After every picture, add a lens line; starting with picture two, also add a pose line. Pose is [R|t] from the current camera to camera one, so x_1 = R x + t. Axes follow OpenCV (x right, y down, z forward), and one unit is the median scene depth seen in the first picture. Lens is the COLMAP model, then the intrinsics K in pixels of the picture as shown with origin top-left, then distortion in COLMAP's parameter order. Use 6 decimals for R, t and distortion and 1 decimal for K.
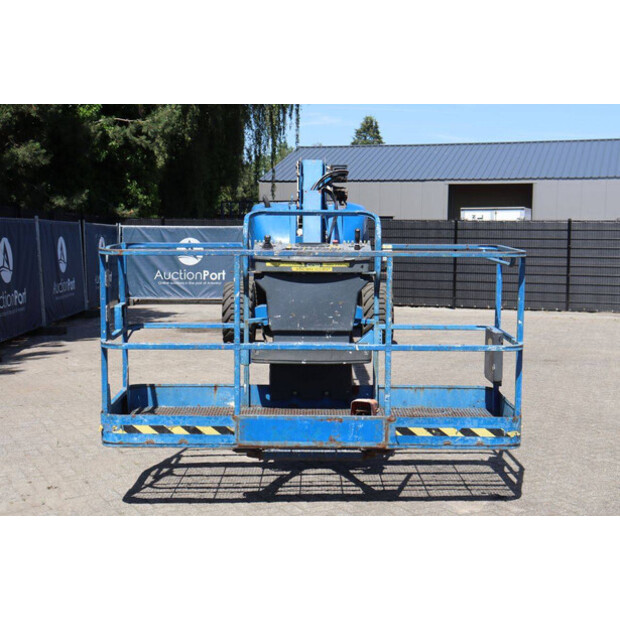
lens RADIAL K [[903.4, 0, 304.4], [0, 903.4, 298.7], [0, 0, 1]] dist [0.118064, -0.008297]
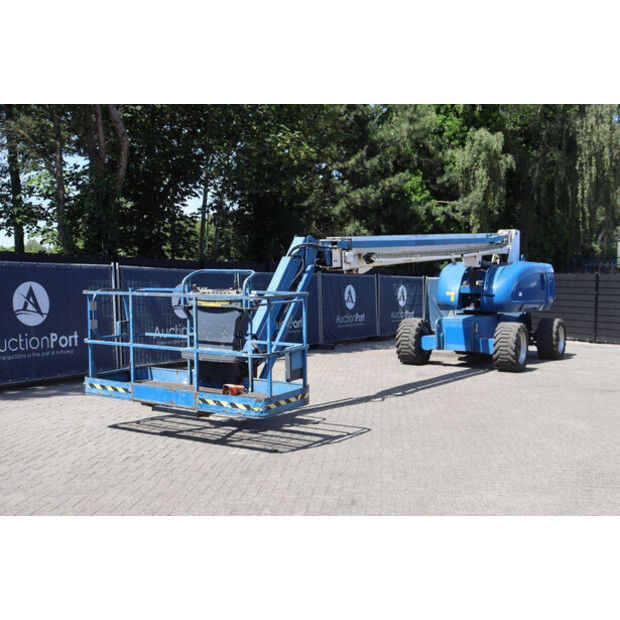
lens RADIAL K [[694.3, 0, 310.0], [0, 694.3, 310.0], [0, 0, 1]] dist [-0.005062, 0.004034]
pose [[0.852166, 0.030113, -0.522405, 0.820815], [-0.047244, 0.998693, -0.019498, -0.006324], [0.521135, 0.041295, 0.852475, -0.004817]]
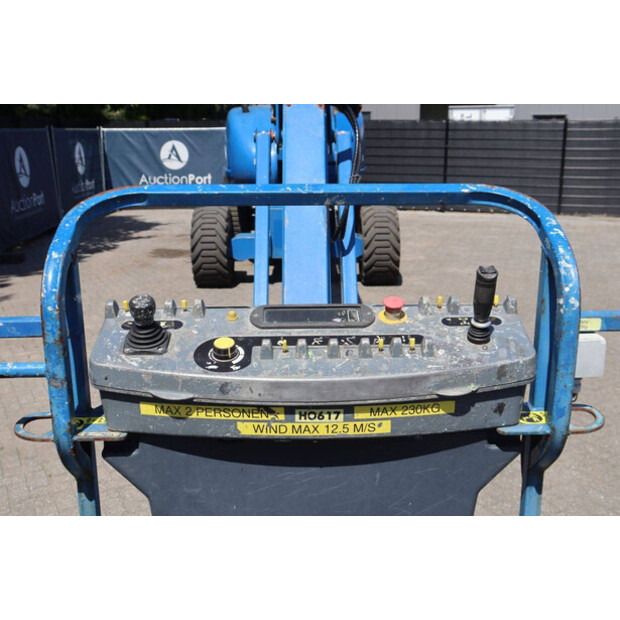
lens RADIAL K [[729.2, 0, 310.0], [0, 729.2, 310.0], [0, 0, 1]] dist [-0.018732, 0.051790]
pose [[0.999645, -0.015758, 0.021464, 0.003176], [0.011710, 0.984122, 0.177104, -0.101718], [-0.023914, -0.176790, 0.983958, 0.778927]]
